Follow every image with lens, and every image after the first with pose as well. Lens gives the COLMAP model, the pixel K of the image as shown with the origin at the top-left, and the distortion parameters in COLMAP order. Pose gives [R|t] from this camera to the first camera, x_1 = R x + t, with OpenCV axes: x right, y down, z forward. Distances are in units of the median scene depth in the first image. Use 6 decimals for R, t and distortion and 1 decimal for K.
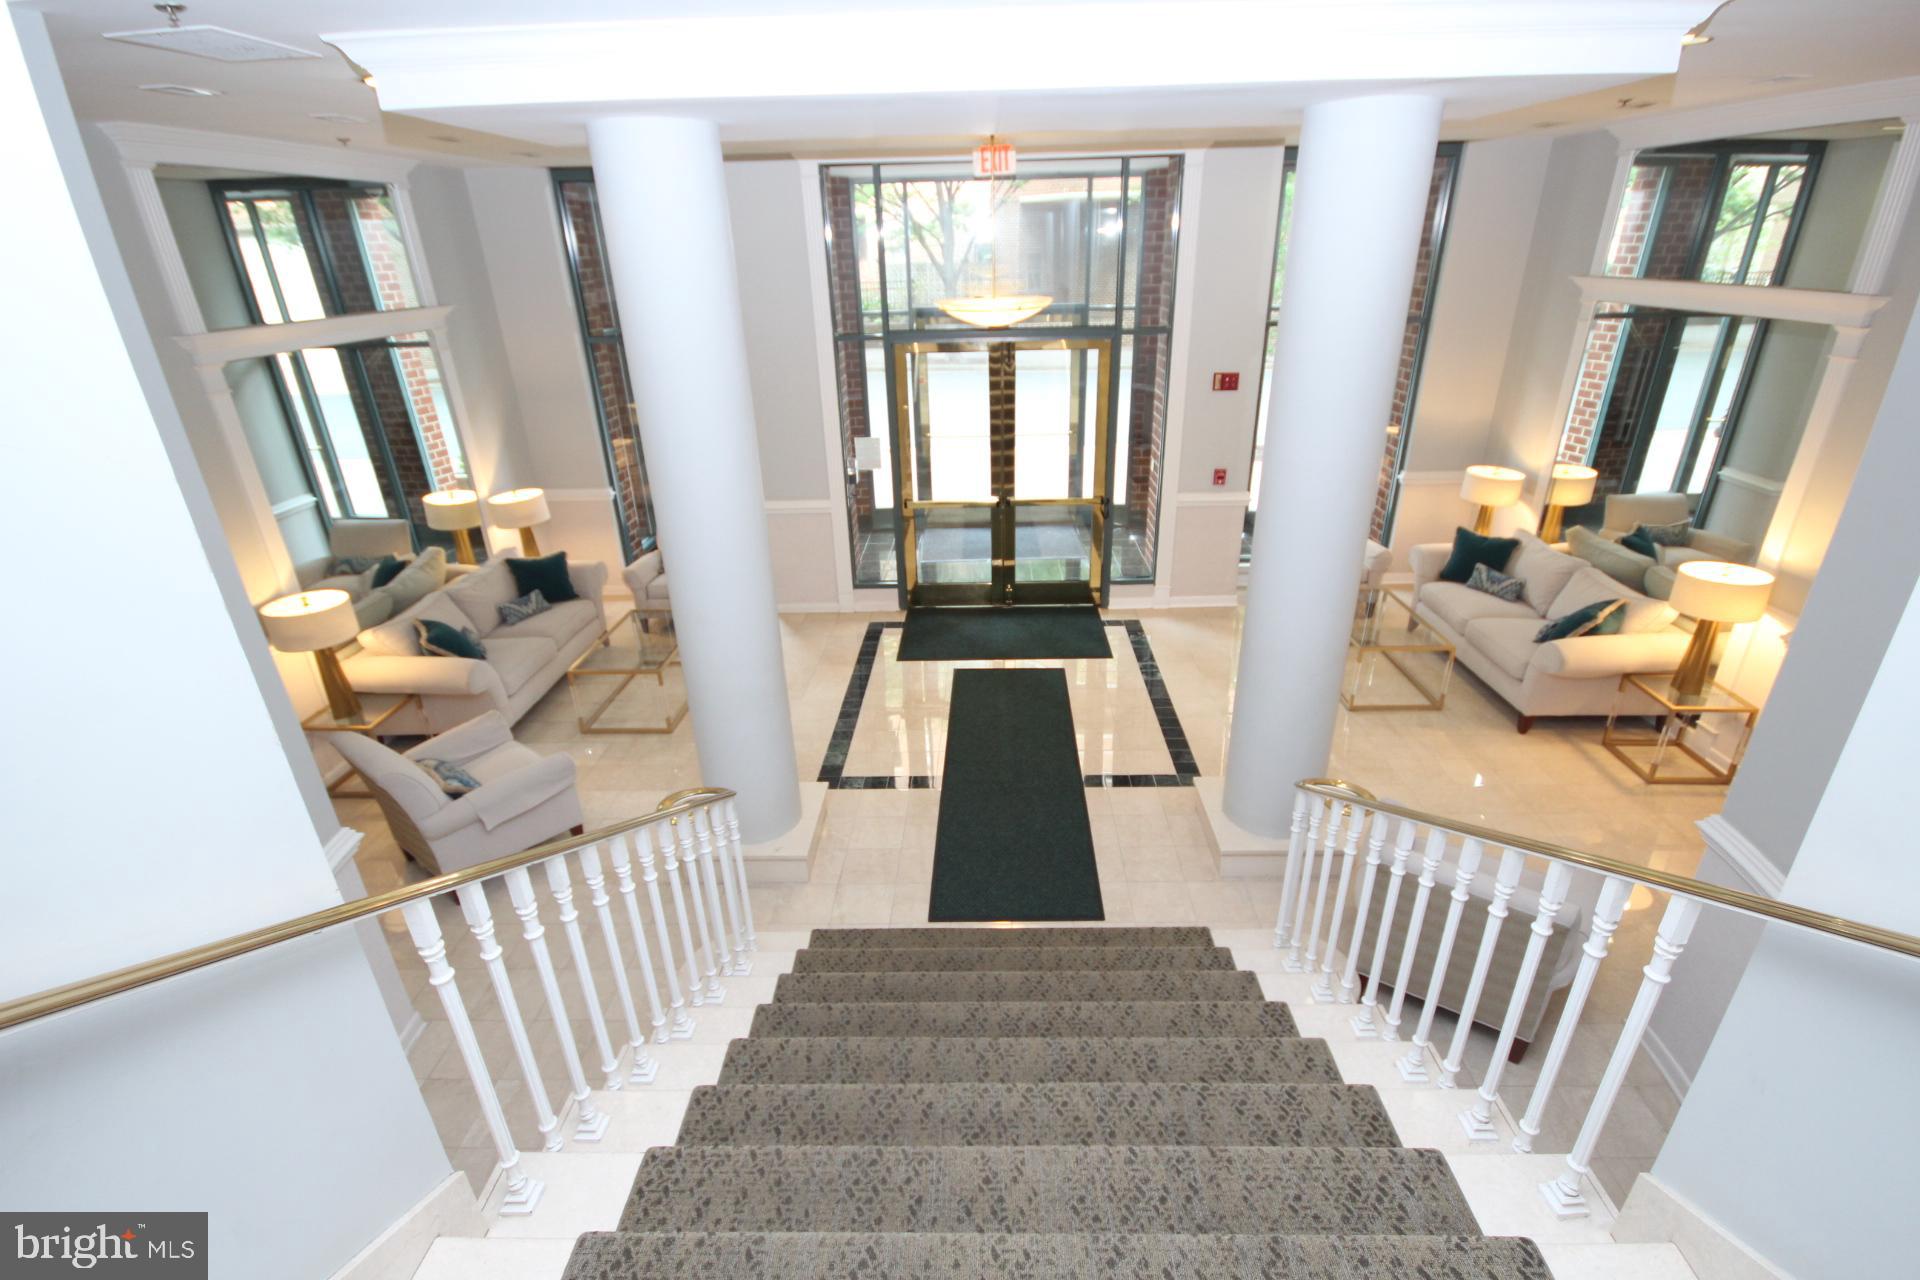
lens RADIAL K [[889.6, 0, 960.6], [0, 889.6, 642.0], [0, 0, 1]] dist [0.007532, -0.000403]
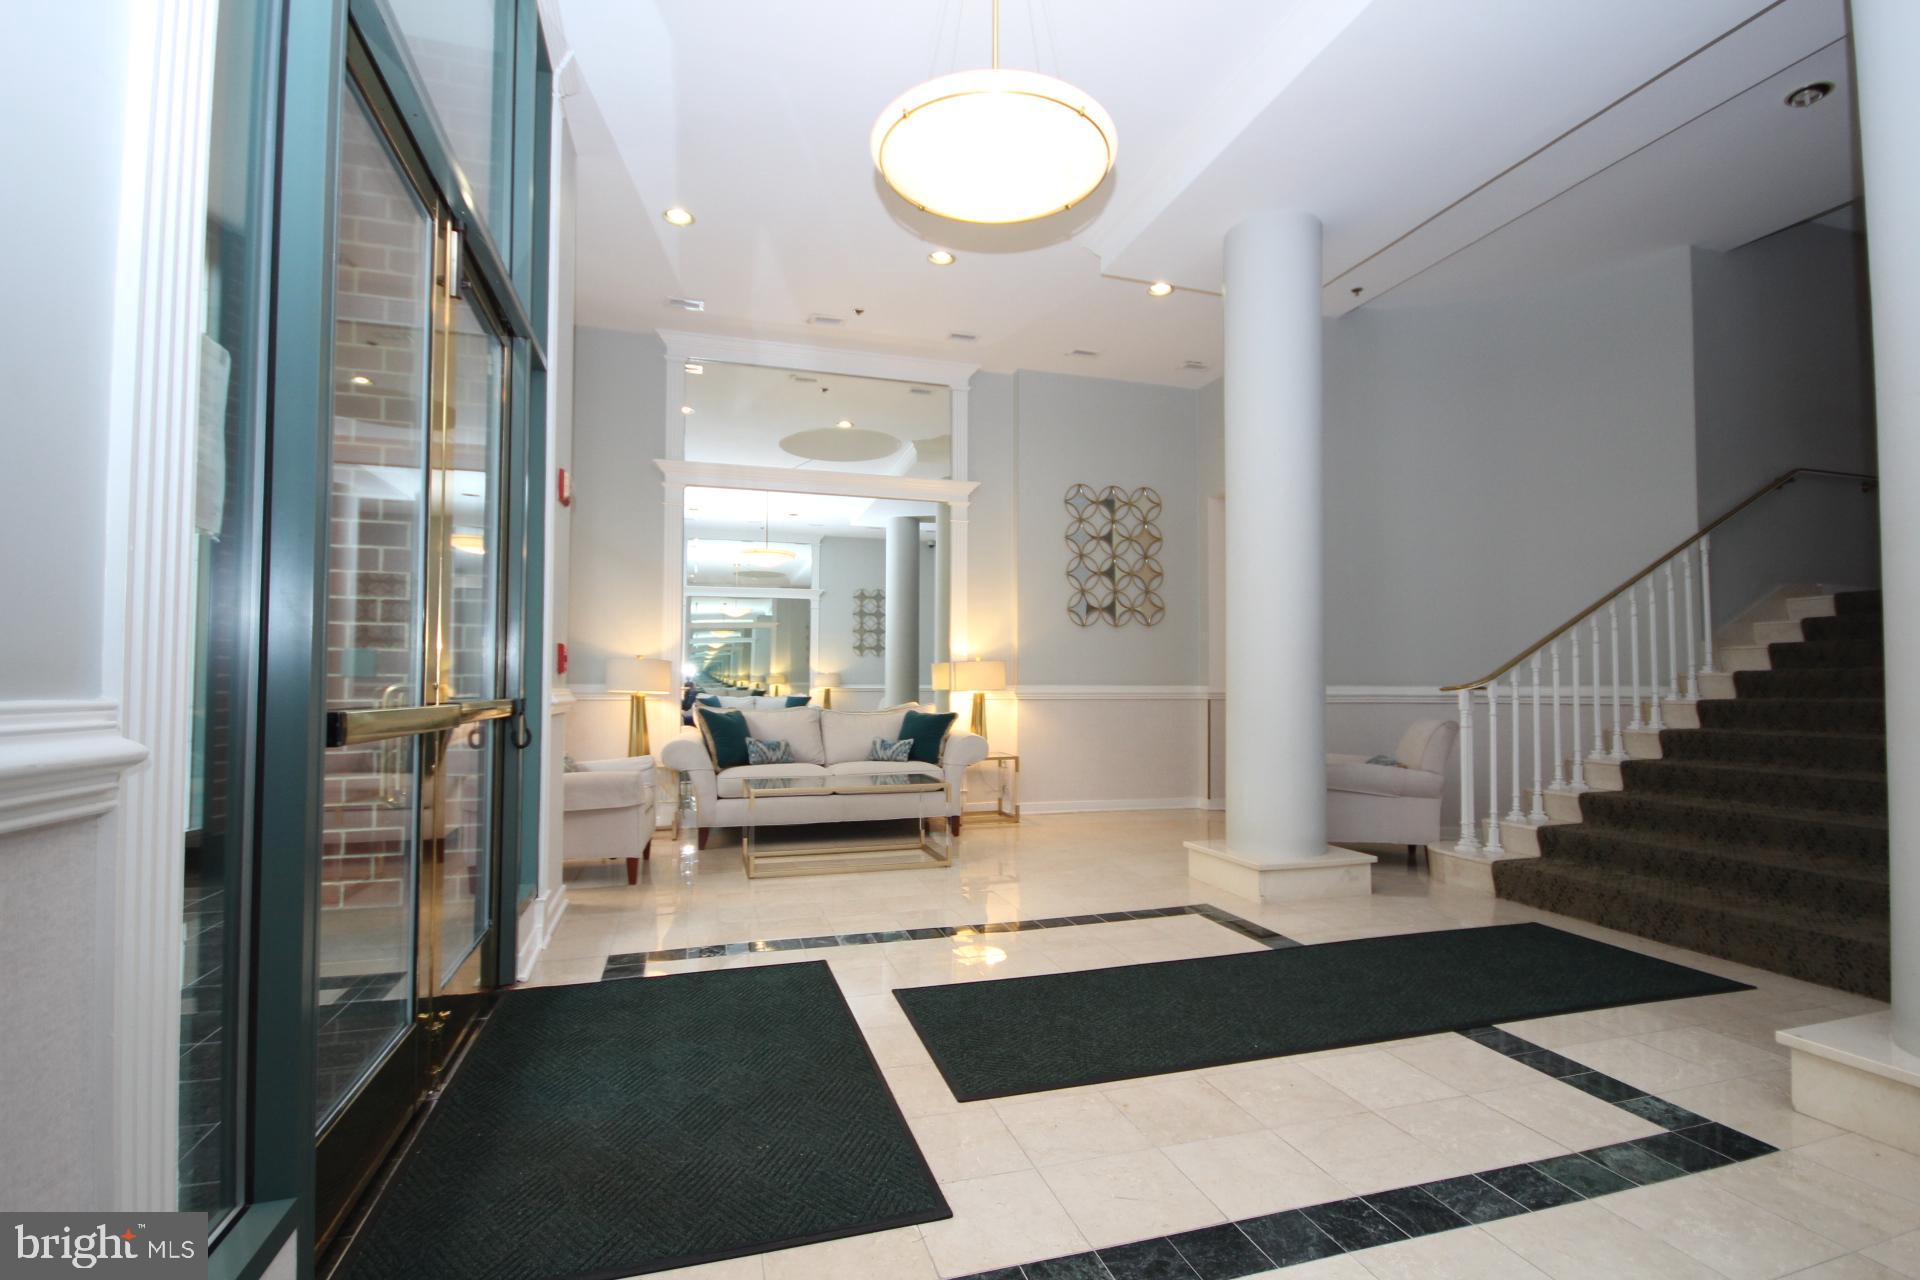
lens RADIAL K [[889.6, 0, 963.1], [0, 889.6, 643.5], [0, 0, 1]] dist [0.007532, -0.000403]
pose [[-0.298262, 0.063664, 0.952359, -0.363212], [0.401000, 0.913805, 0.064499, -0.157976], [-0.866163, 0.401133, -0.298082, 1.135947]]
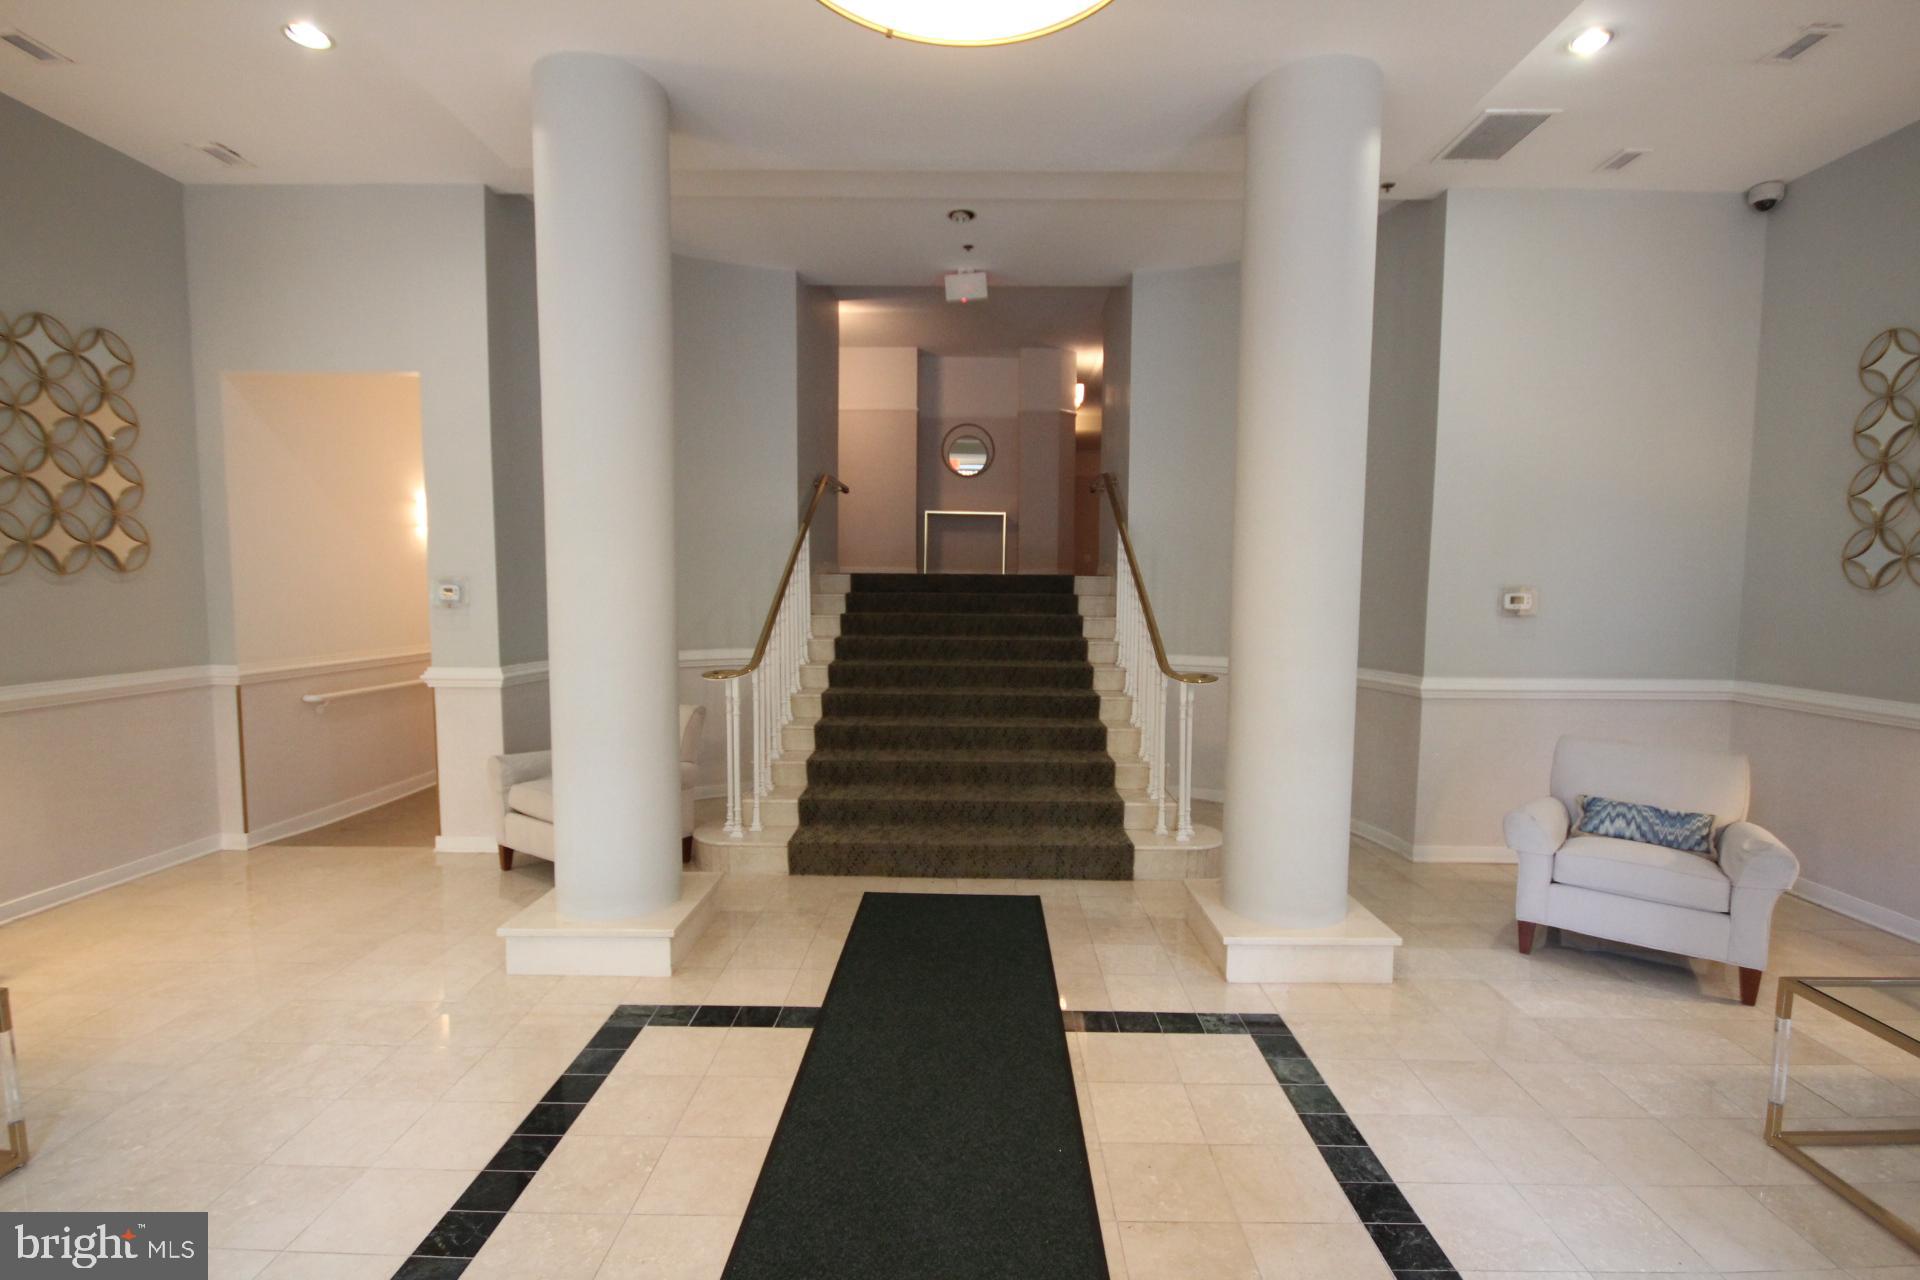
lens RADIAL K [[889.6, 0, 964.5], [0, 889.6, 660.0], [0, 0, 1]] dist [0.007532, -0.000403]
pose [[-0.999888, 0.012521, 0.008212, 0.032429], [0.014939, 0.871336, 0.490460, -0.277974], [-0.001015, 0.490528, -0.871425, 1.200587]]
